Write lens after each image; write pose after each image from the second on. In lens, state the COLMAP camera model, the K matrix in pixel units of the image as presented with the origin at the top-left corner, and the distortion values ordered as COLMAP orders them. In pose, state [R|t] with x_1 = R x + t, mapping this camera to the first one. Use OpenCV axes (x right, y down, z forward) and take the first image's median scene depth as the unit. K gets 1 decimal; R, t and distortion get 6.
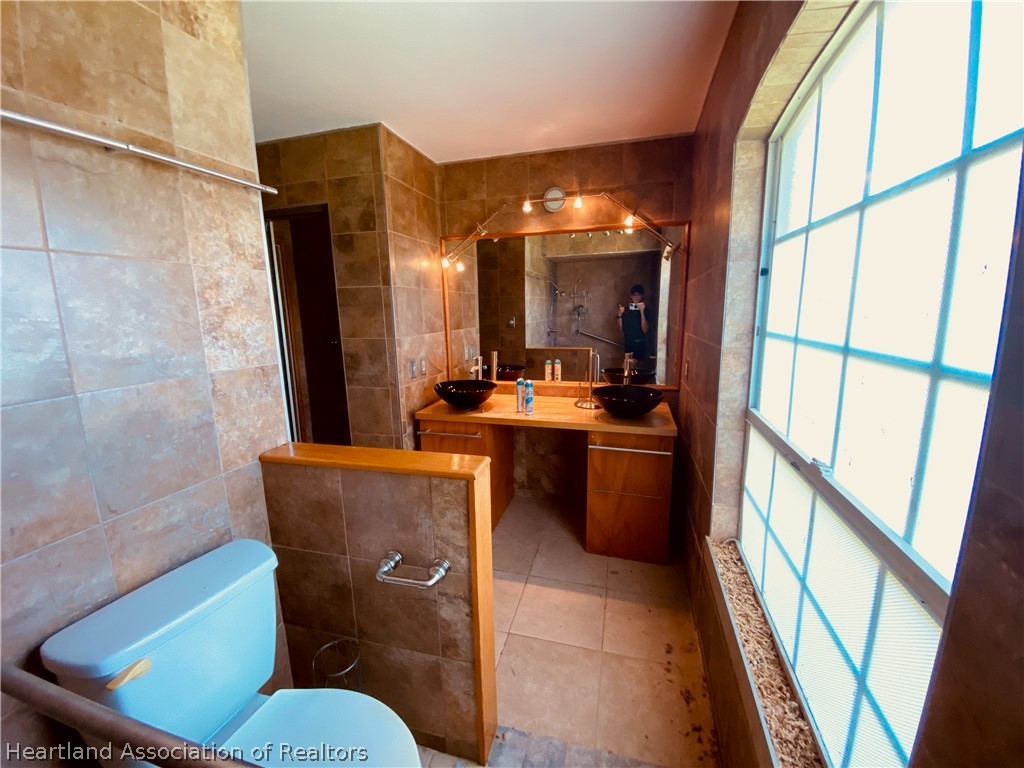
lens RADIAL K [[417.8, 0, 511.4], [0, 417.8, 384.9], [0, 0, 1]] dist [-0.023472, -0.002163]
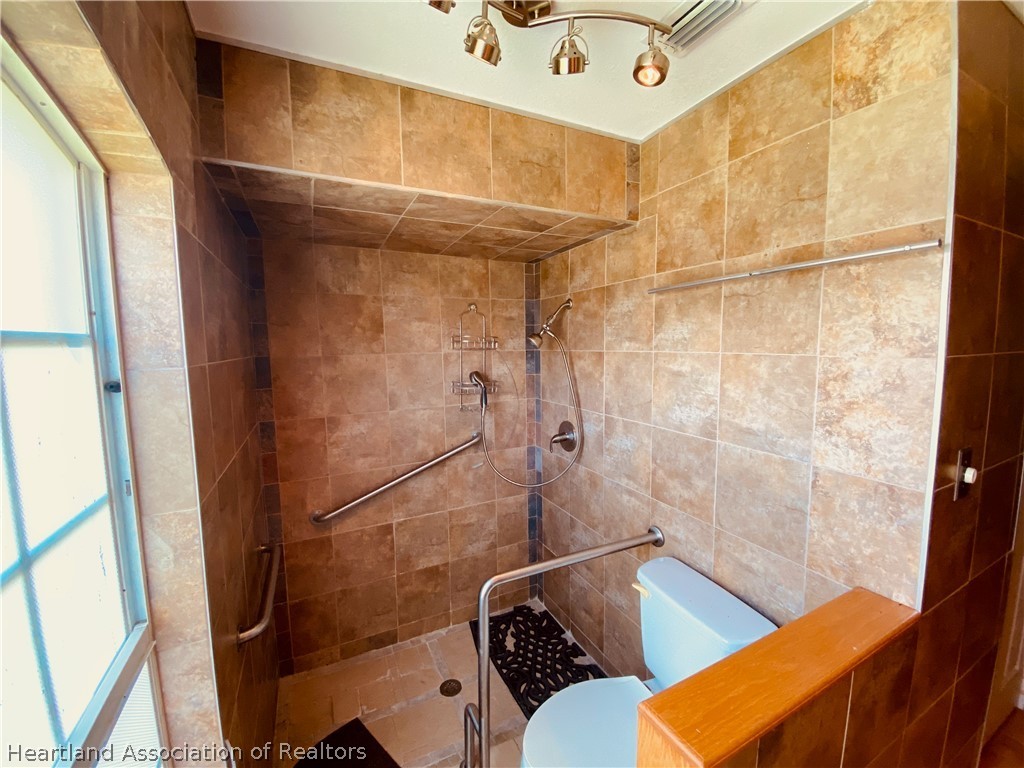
lens RADIAL K [[417.8, 0, 513.5], [0, 417.8, 385.4], [0, 0, 1]] dist [-0.023472, -0.002163]
pose [[-0.742695, 0.092562, -0.663202, 0.434960], [-0.094971, 0.965829, 0.241153, -0.390295], [0.662861, 0.242088, -0.708526, 1.217704]]
